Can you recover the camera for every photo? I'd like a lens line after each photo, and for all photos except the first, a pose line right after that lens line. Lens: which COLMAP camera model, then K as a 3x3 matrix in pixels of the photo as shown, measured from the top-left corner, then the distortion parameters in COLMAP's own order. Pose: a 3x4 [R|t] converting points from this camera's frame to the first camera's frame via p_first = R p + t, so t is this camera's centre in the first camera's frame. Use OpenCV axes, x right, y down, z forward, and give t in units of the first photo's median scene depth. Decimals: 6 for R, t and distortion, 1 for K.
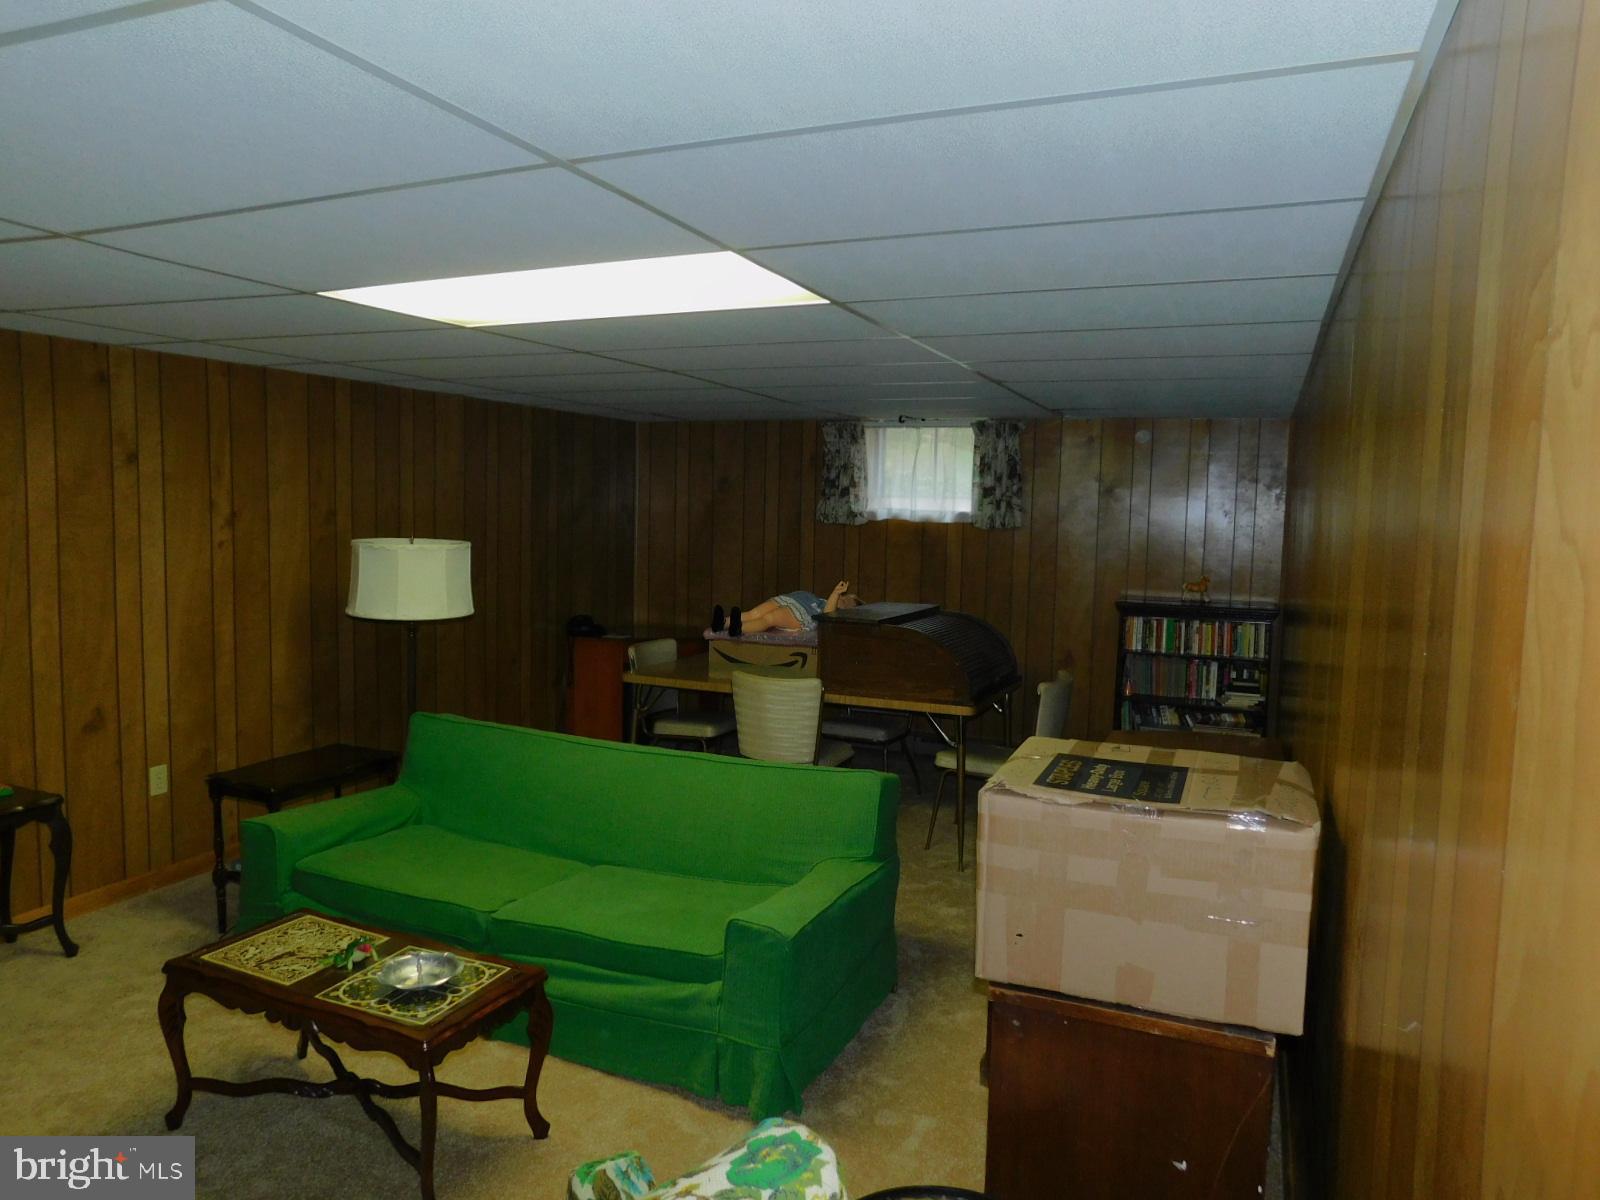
lens RADIAL K [[1069.0, 0, 797.9], [0, 1069.0, 592.5], [0, 0, 1]] dist [-0.024237, 0.007172]
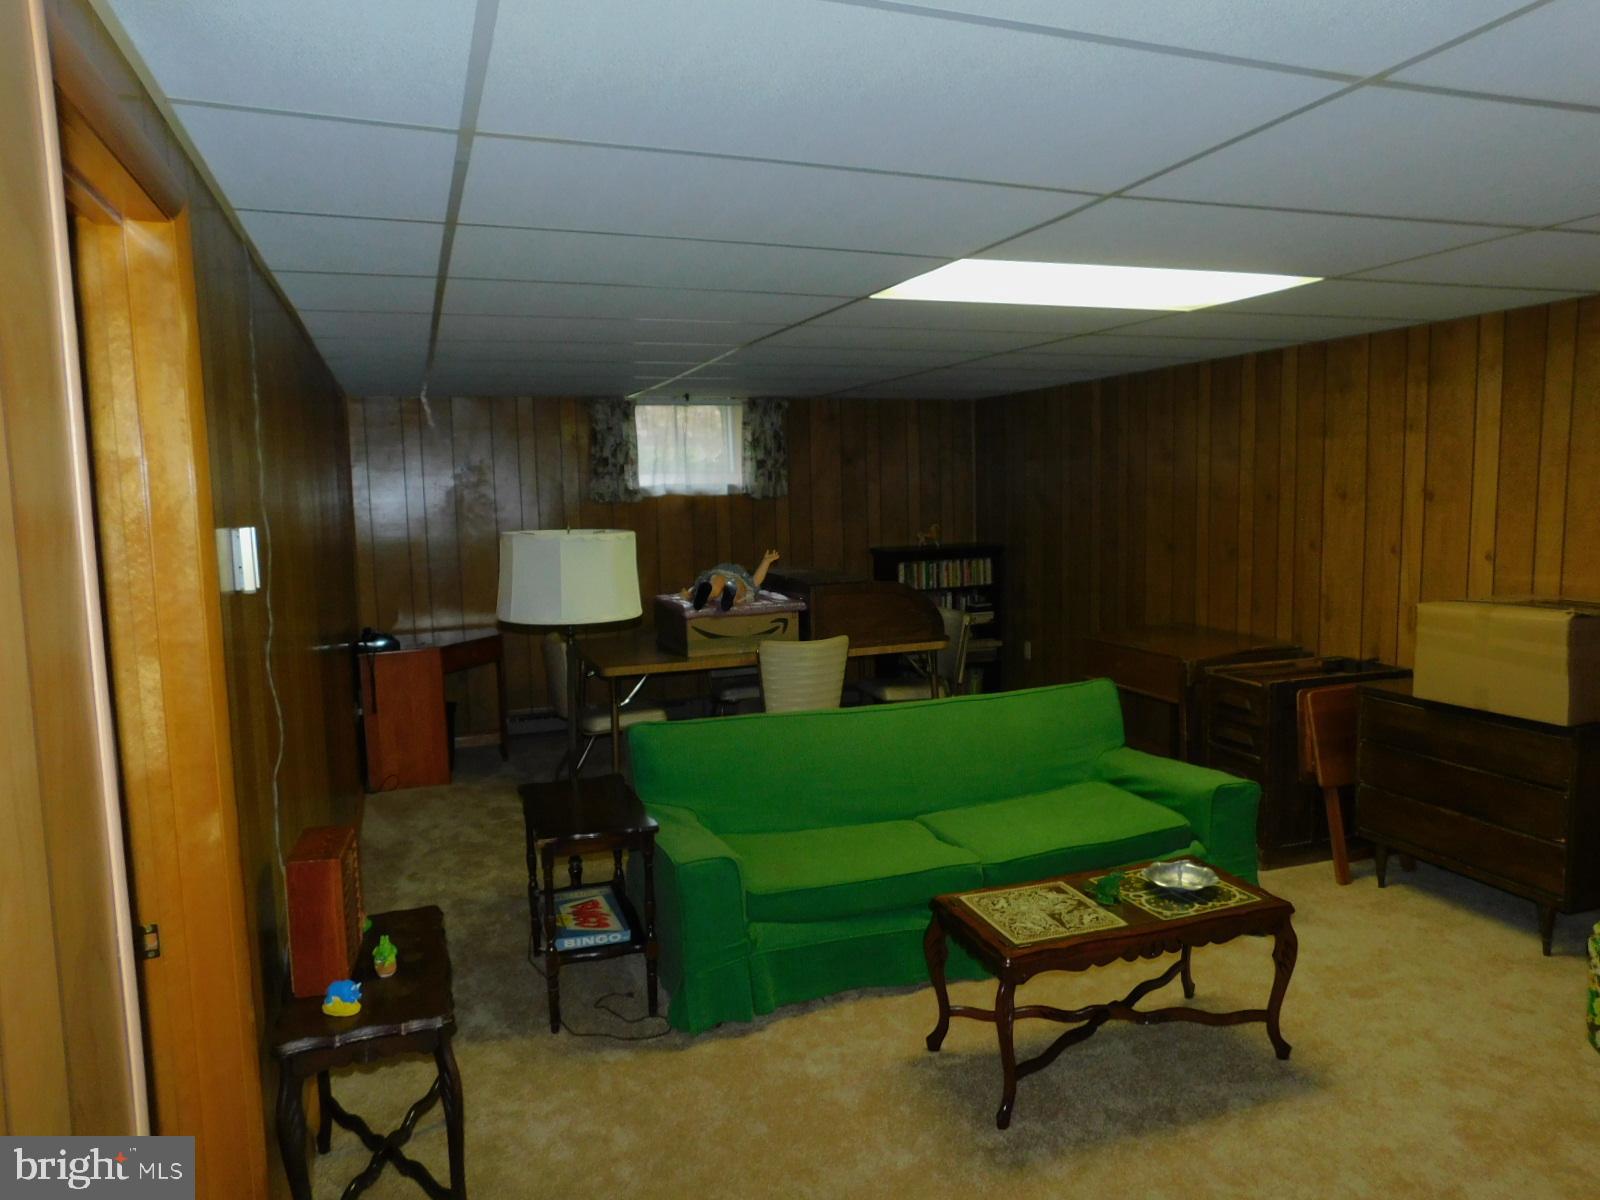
lens RADIAL K [[1069.0, 0, 792.6], [0, 1069.0, 604.0], [0, 0, 1]] dist [-0.024237, 0.007172]
pose [[0.734488, -0.115812, 0.668666, -0.550629], [0.097151, 0.993126, 0.065294, -0.020515], [-0.671631, 0.017004, 0.740690, 0.167696]]
